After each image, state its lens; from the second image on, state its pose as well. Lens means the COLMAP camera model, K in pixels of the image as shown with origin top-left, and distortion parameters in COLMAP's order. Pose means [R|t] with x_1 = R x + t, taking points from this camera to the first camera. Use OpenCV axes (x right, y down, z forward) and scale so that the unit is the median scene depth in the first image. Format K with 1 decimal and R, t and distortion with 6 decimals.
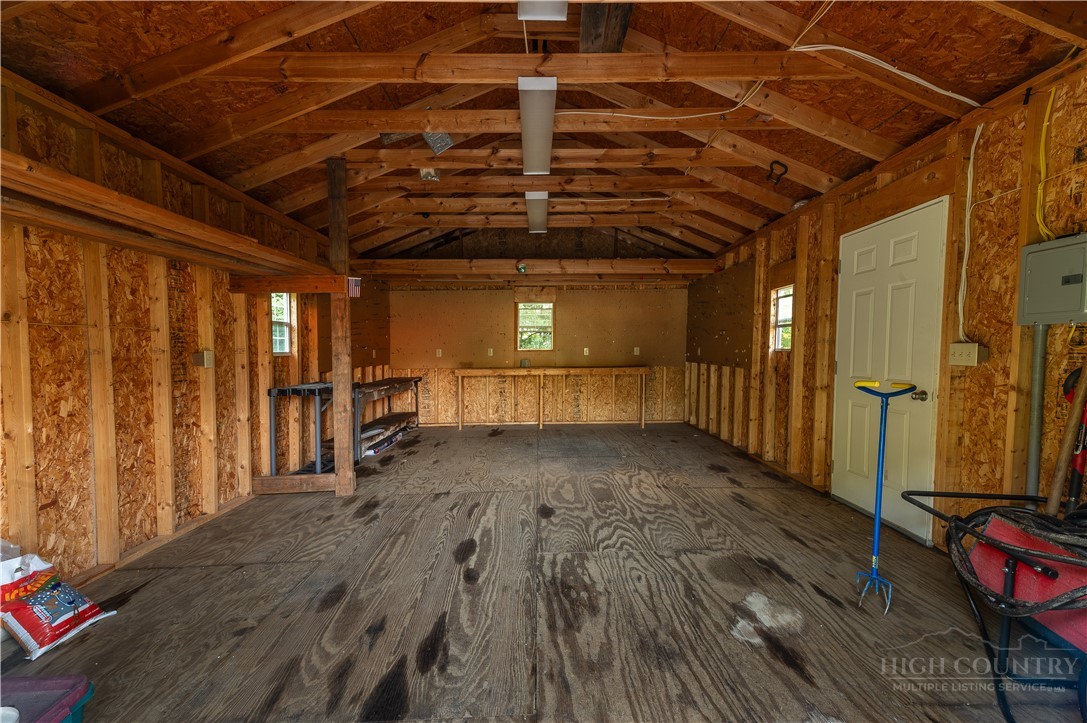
lens RADIAL K [[439.5, 0, 538.5], [0, 439.5, 345.8], [0, 0, 1]] dist [0.013827, 0.000046]
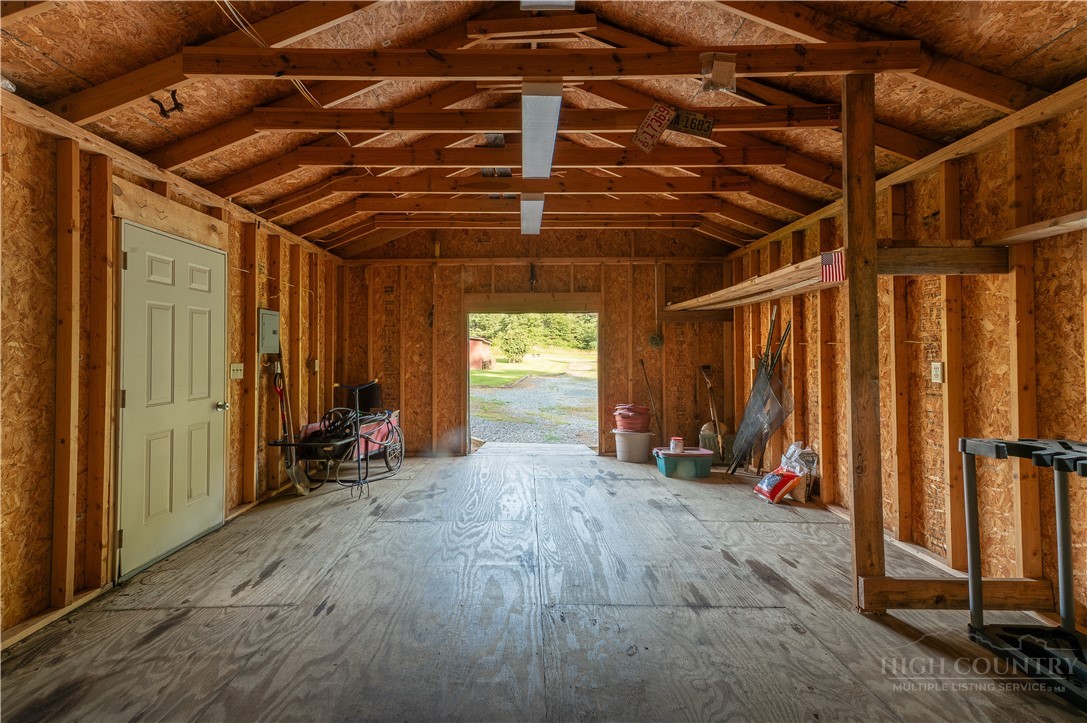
lens RADIAL K [[439.5, 0, 538.5], [0, 439.5, 345.8], [0, 0, 1]] dist [0.013827, 0.000046]
pose [[-0.999529, 0.016353, -0.025952, 0.012033], [0.016912, 0.999626, -0.021470, -0.008804], [0.025591, -0.021899, -0.999433, 1.842571]]
